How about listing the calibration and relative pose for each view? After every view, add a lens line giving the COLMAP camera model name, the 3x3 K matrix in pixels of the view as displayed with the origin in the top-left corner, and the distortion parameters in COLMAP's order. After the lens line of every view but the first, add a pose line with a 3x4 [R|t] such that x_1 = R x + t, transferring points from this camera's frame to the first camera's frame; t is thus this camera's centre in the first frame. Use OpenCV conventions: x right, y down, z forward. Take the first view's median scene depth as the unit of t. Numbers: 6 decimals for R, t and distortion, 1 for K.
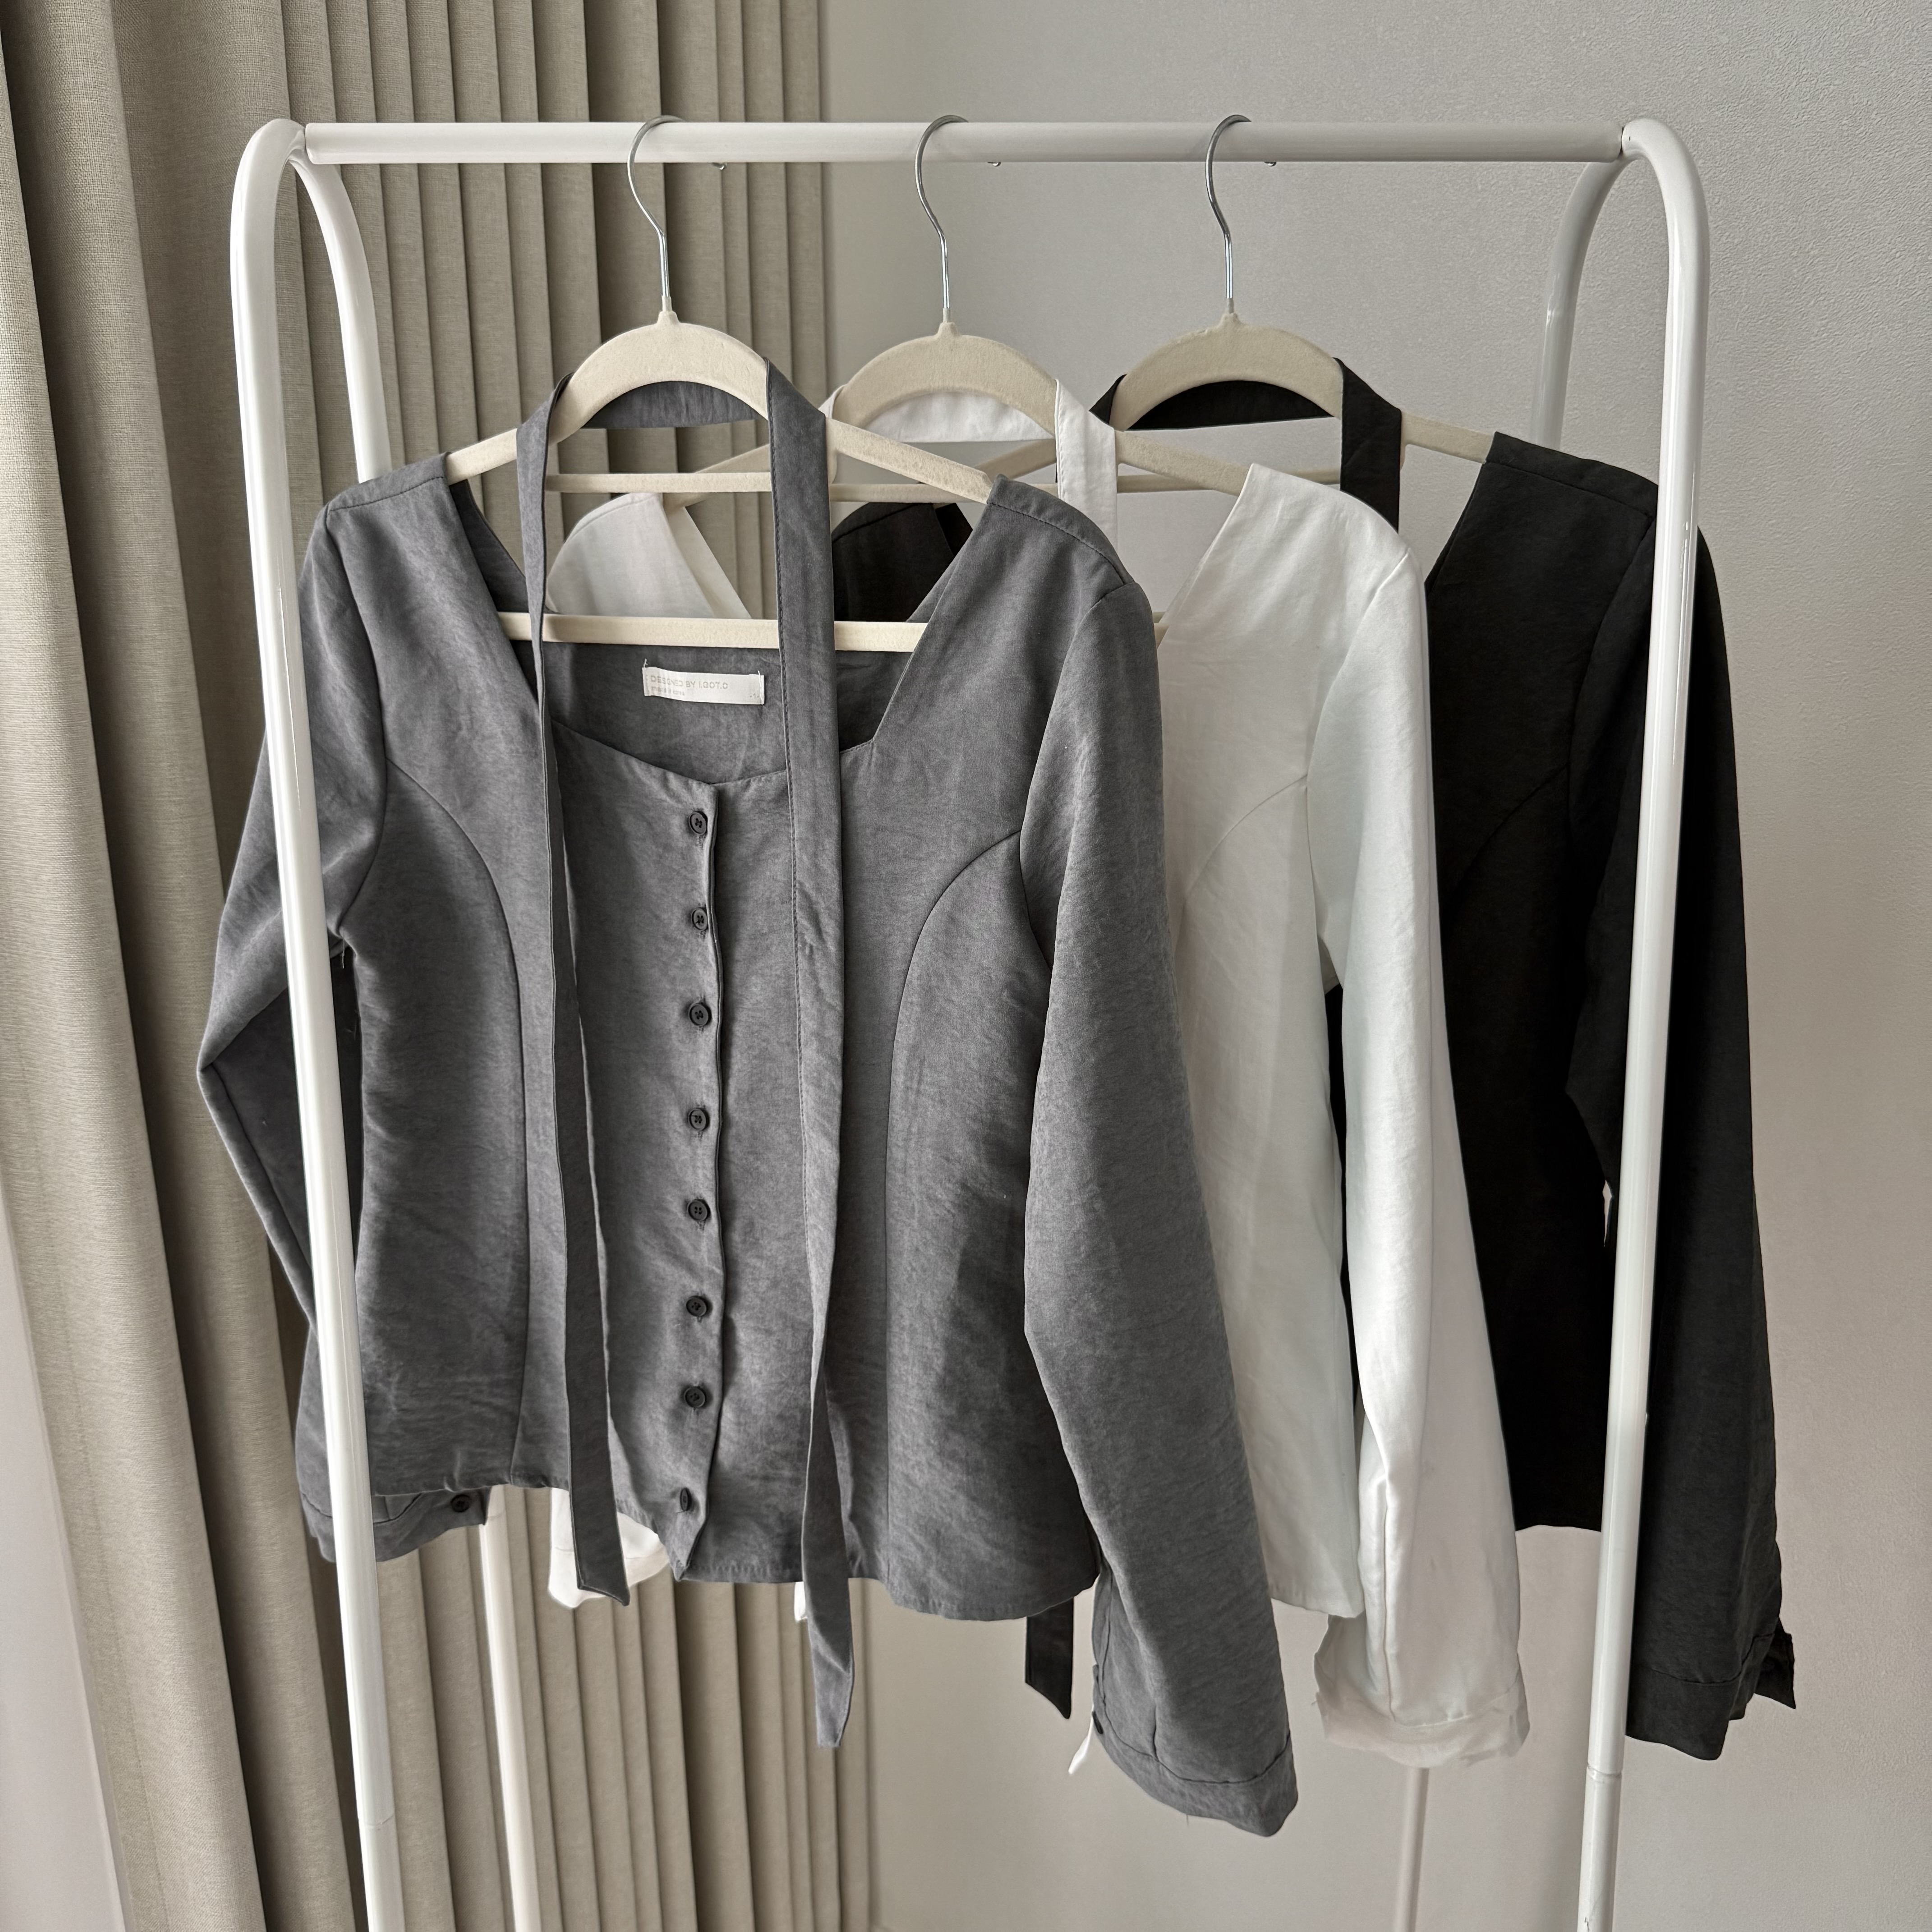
lens RADIAL K [[1847.0, 0, 958.3], [0, 1847.0, 972.5], [0, 0, 1]] dist [0.195346, -0.514989]
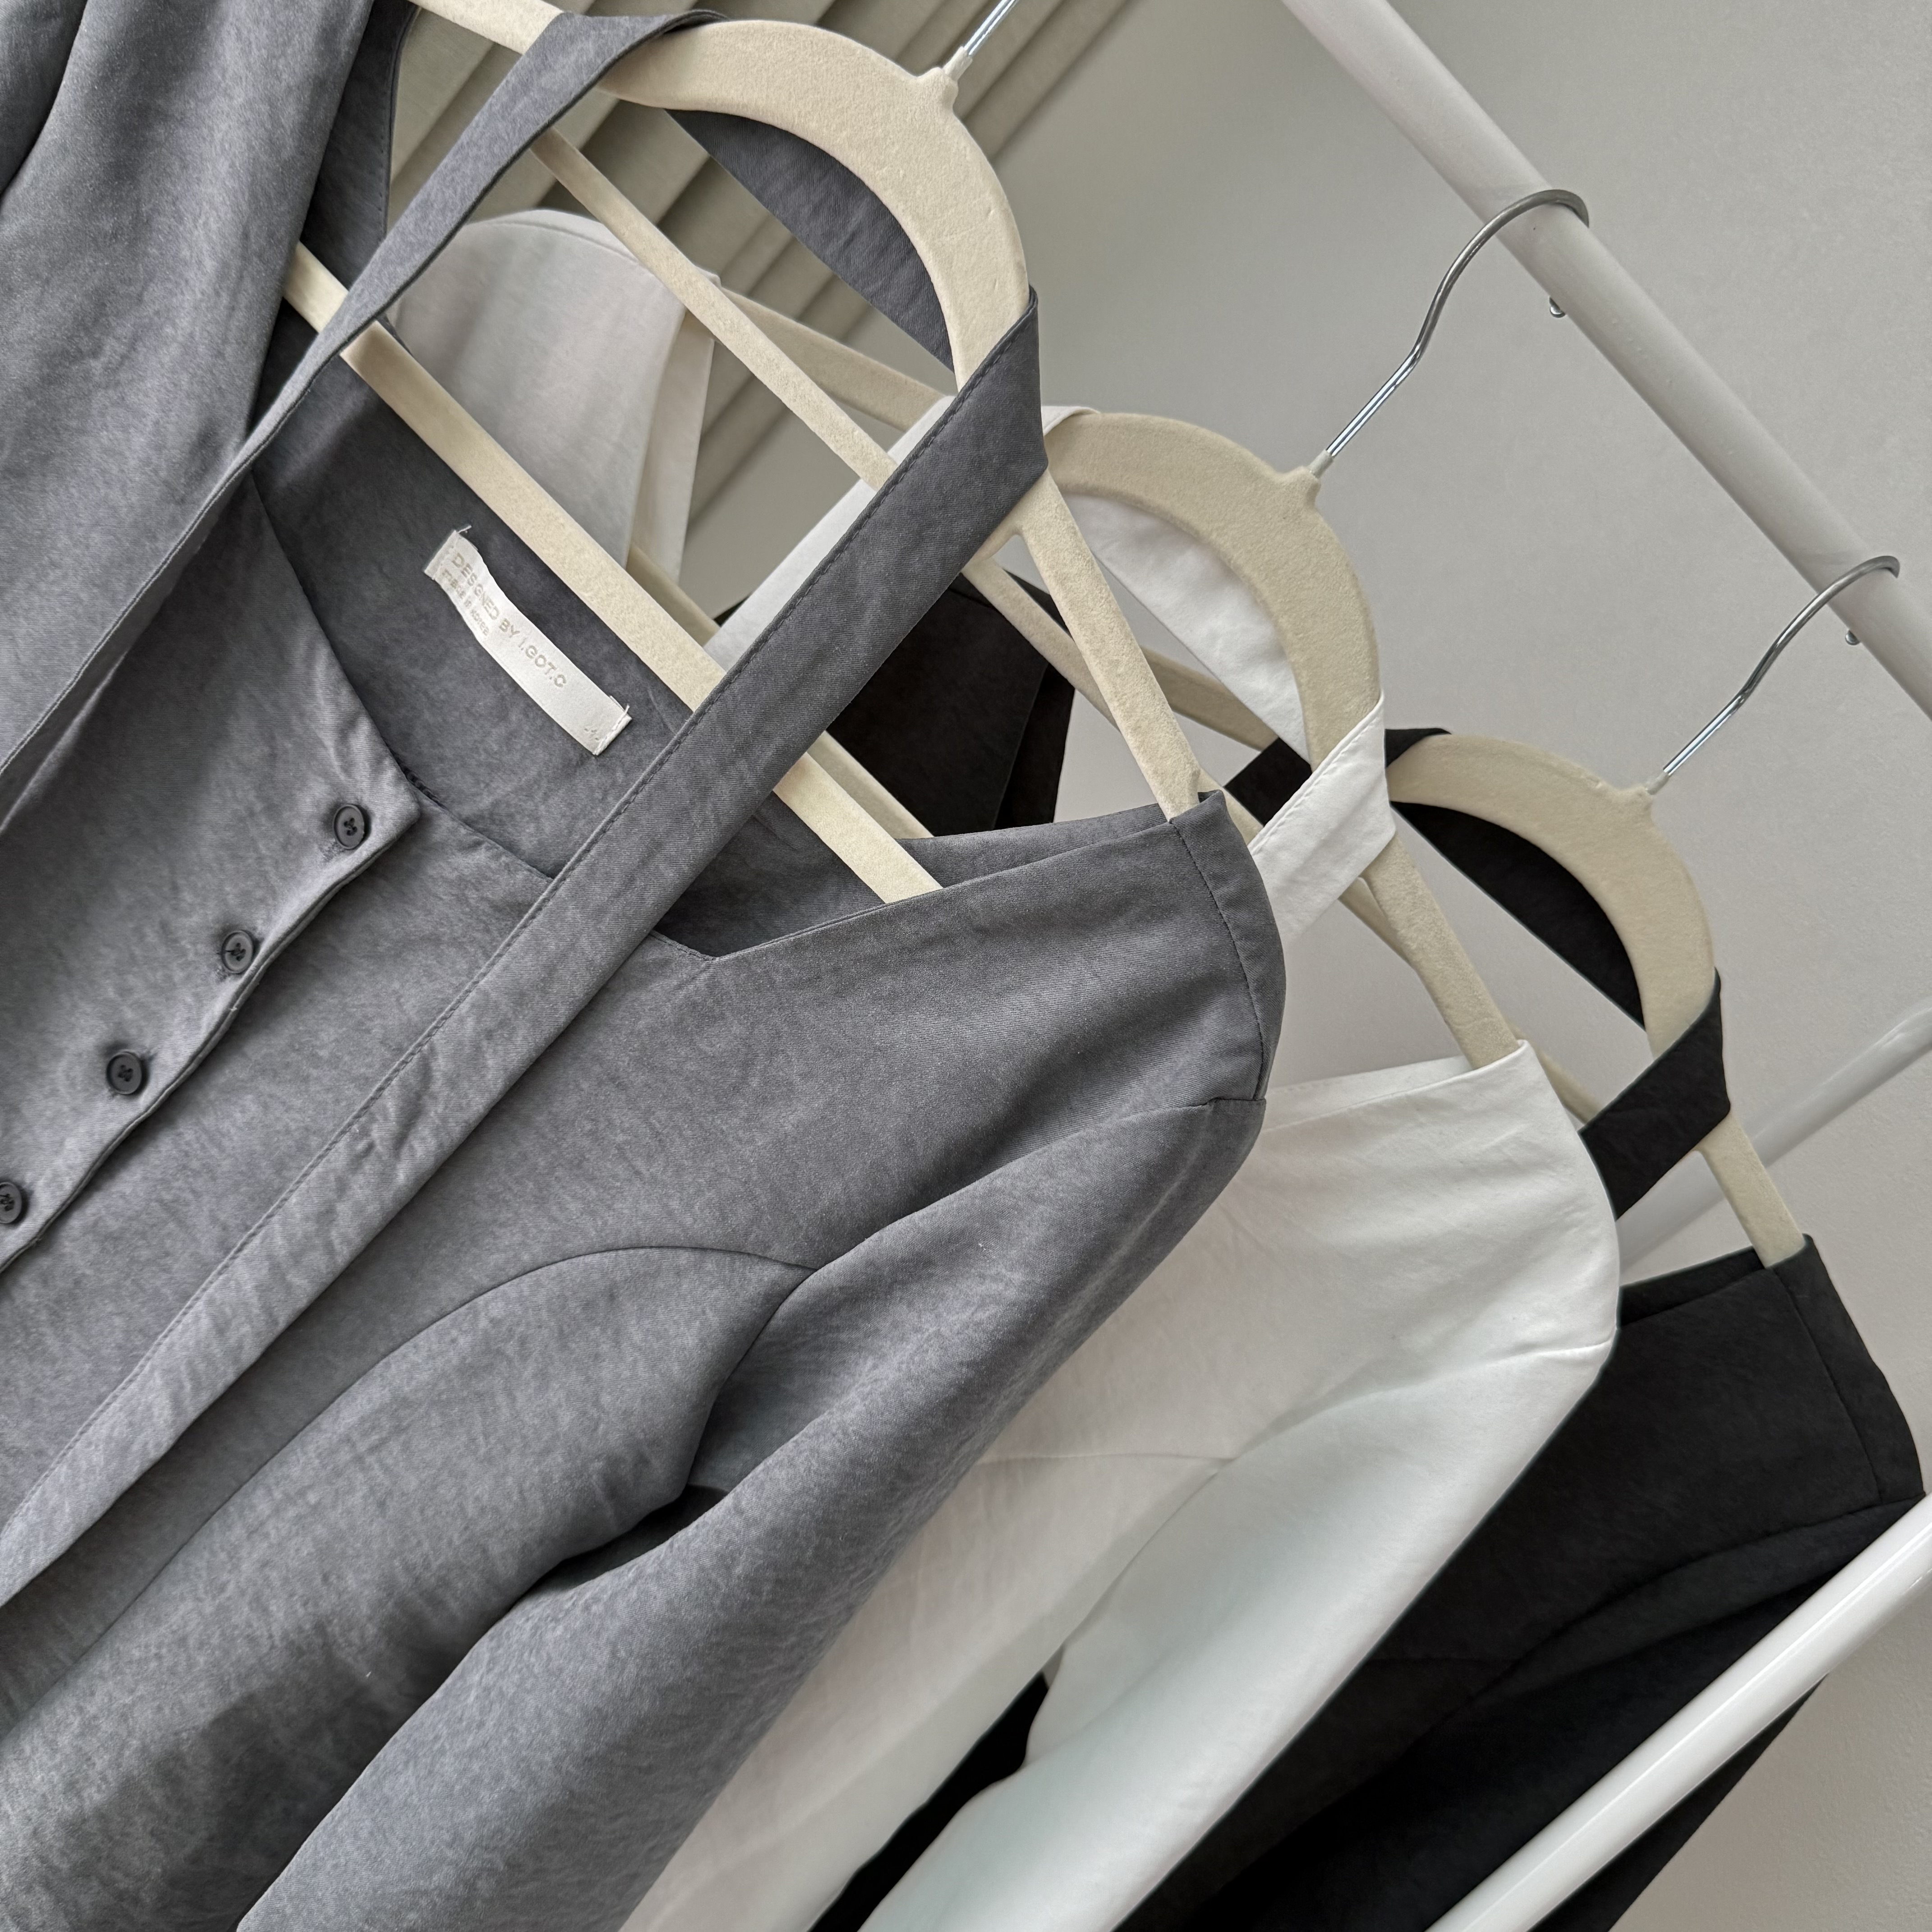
lens RADIAL K [[1847.0, 0, 958.3], [0, 1847.0, 972.5], [0, 0, 1]] dist [0.195346, -0.514989]
pose [[0.734887, 0.622240, 0.269740, -0.131321], [-0.650323, 0.759395, 0.019976, -0.172344], [-0.192409, -0.190098, 0.962726, 0.447559]]
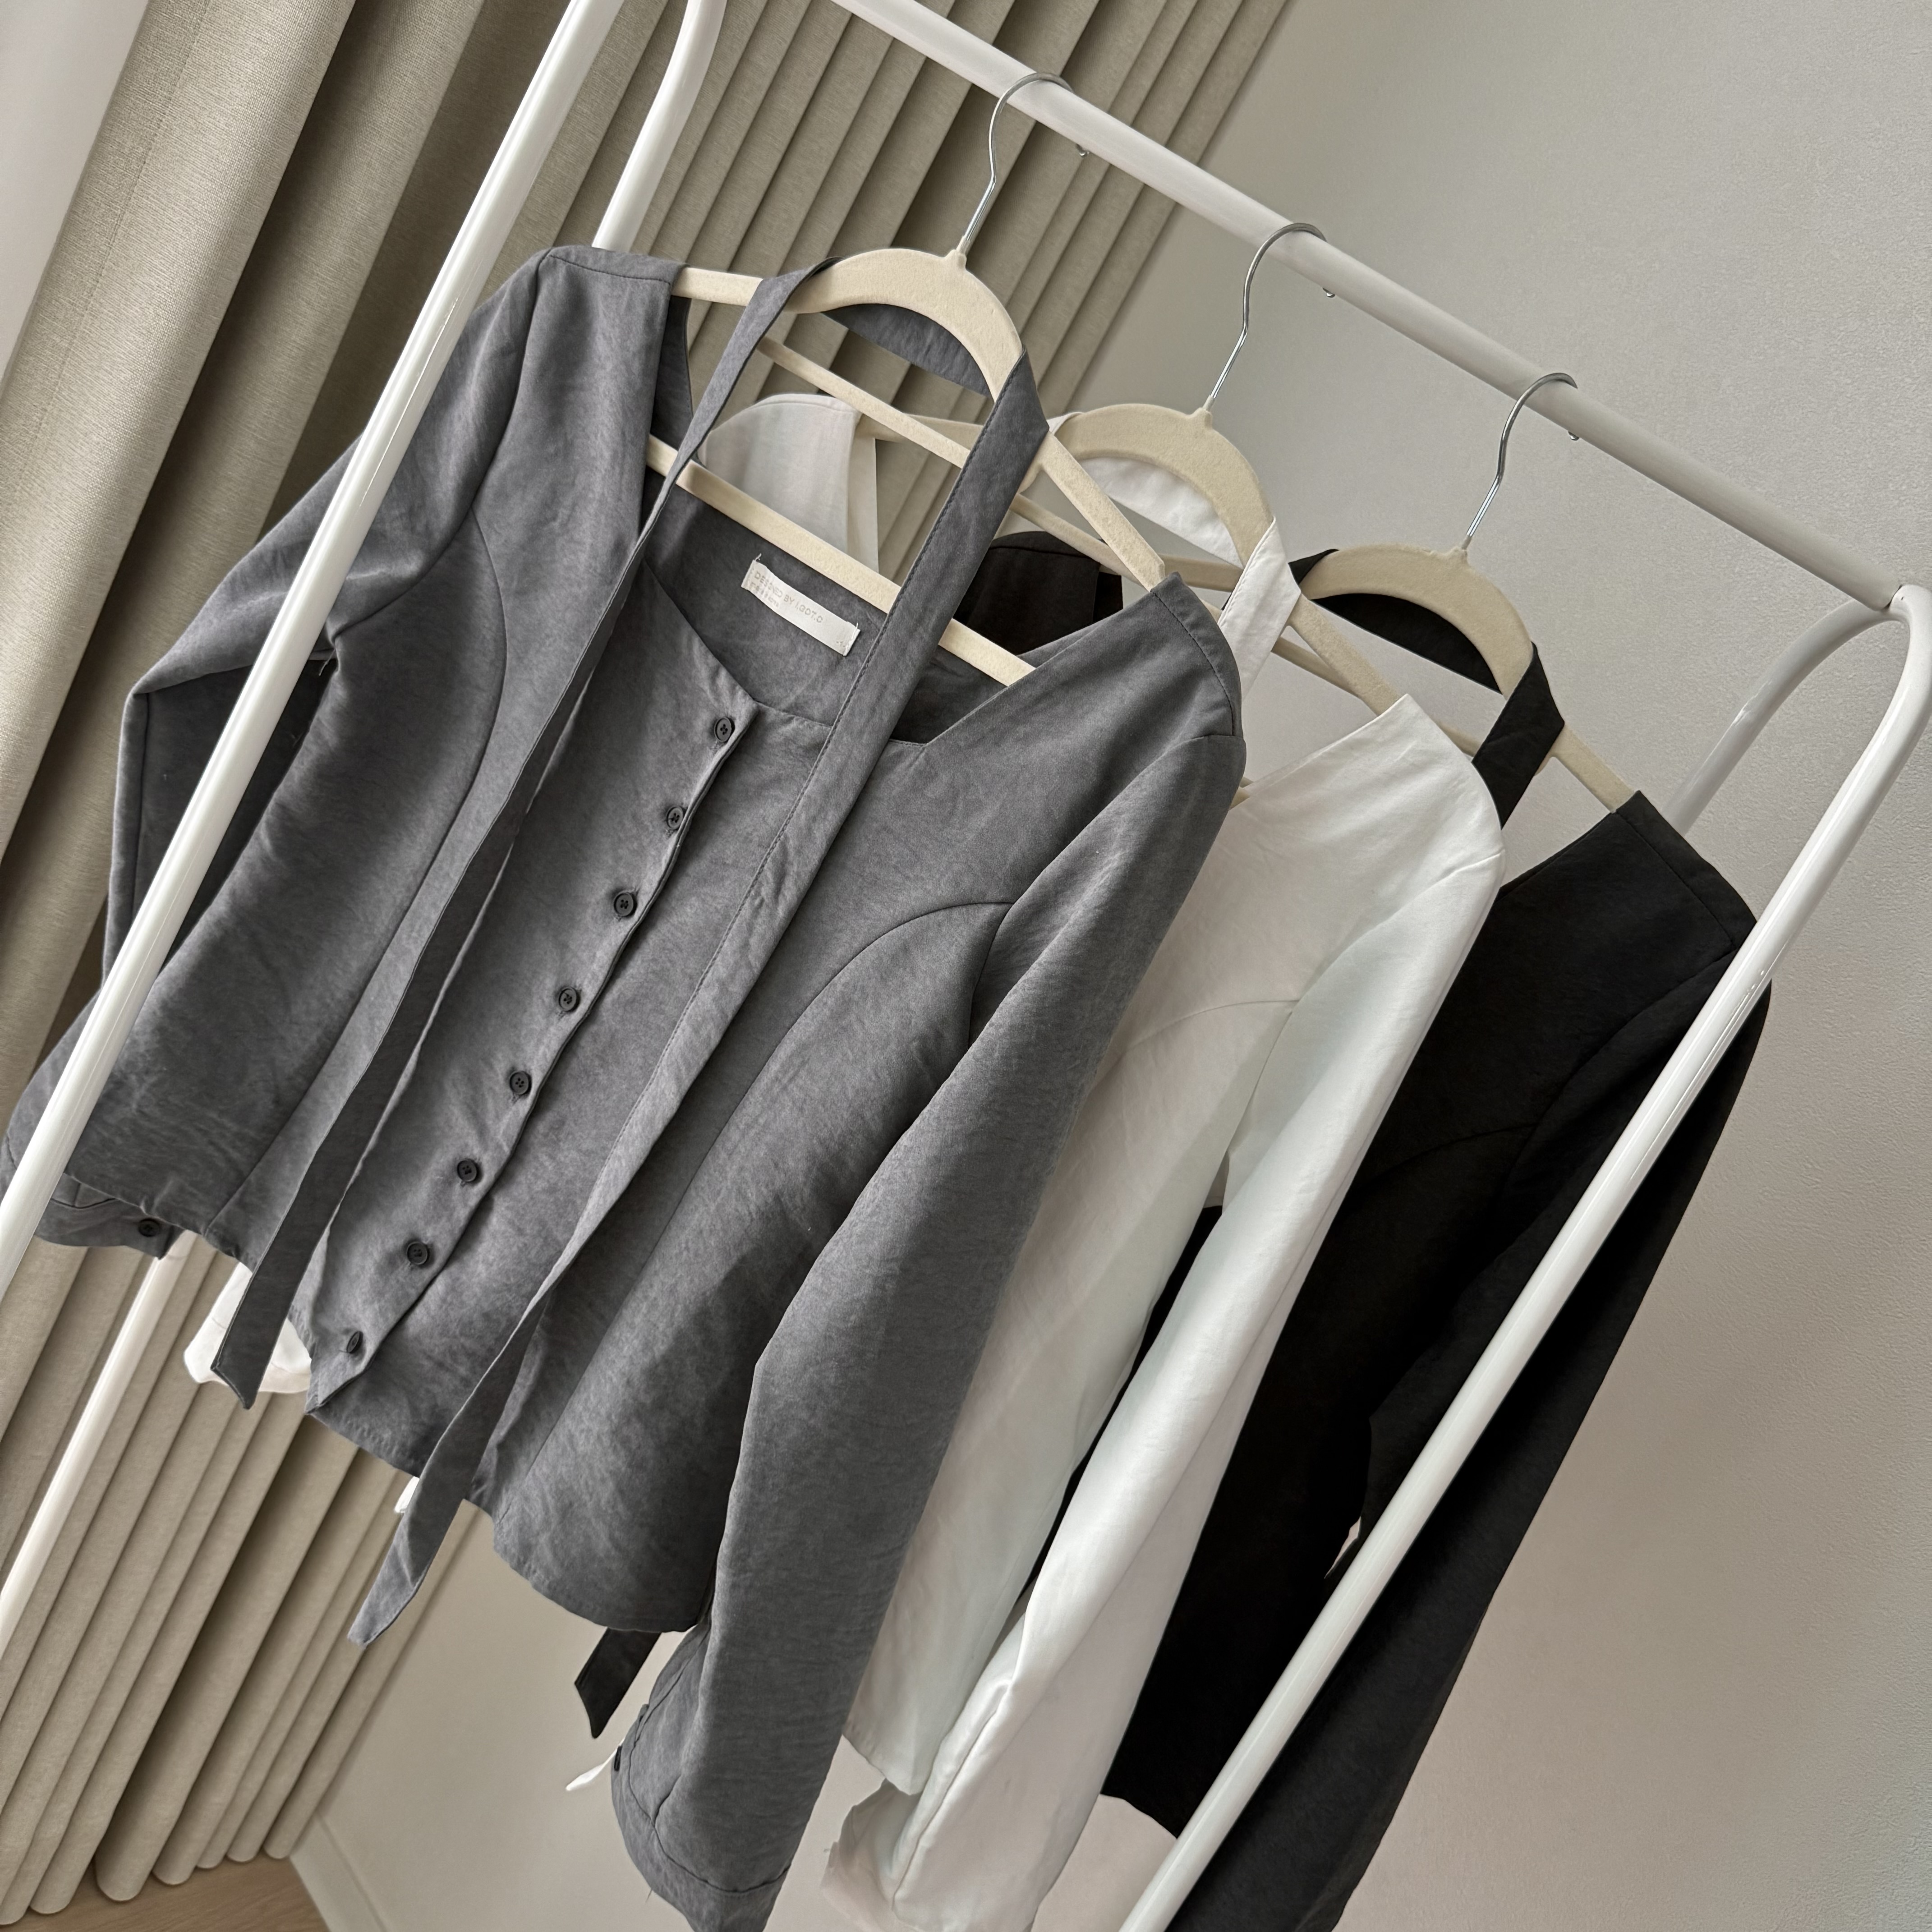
lens RADIAL K [[1847.0, 0, 958.3], [0, 1847.0, 972.5], [0, 0, 1]] dist [0.195346, -0.514989]
pose [[0.868493, 0.494936, 0.027536, 0.000152], [-0.494099, 0.868812, -0.032123, -0.000828], [-0.039823, 0.014293, 0.999105, 0.042642]]
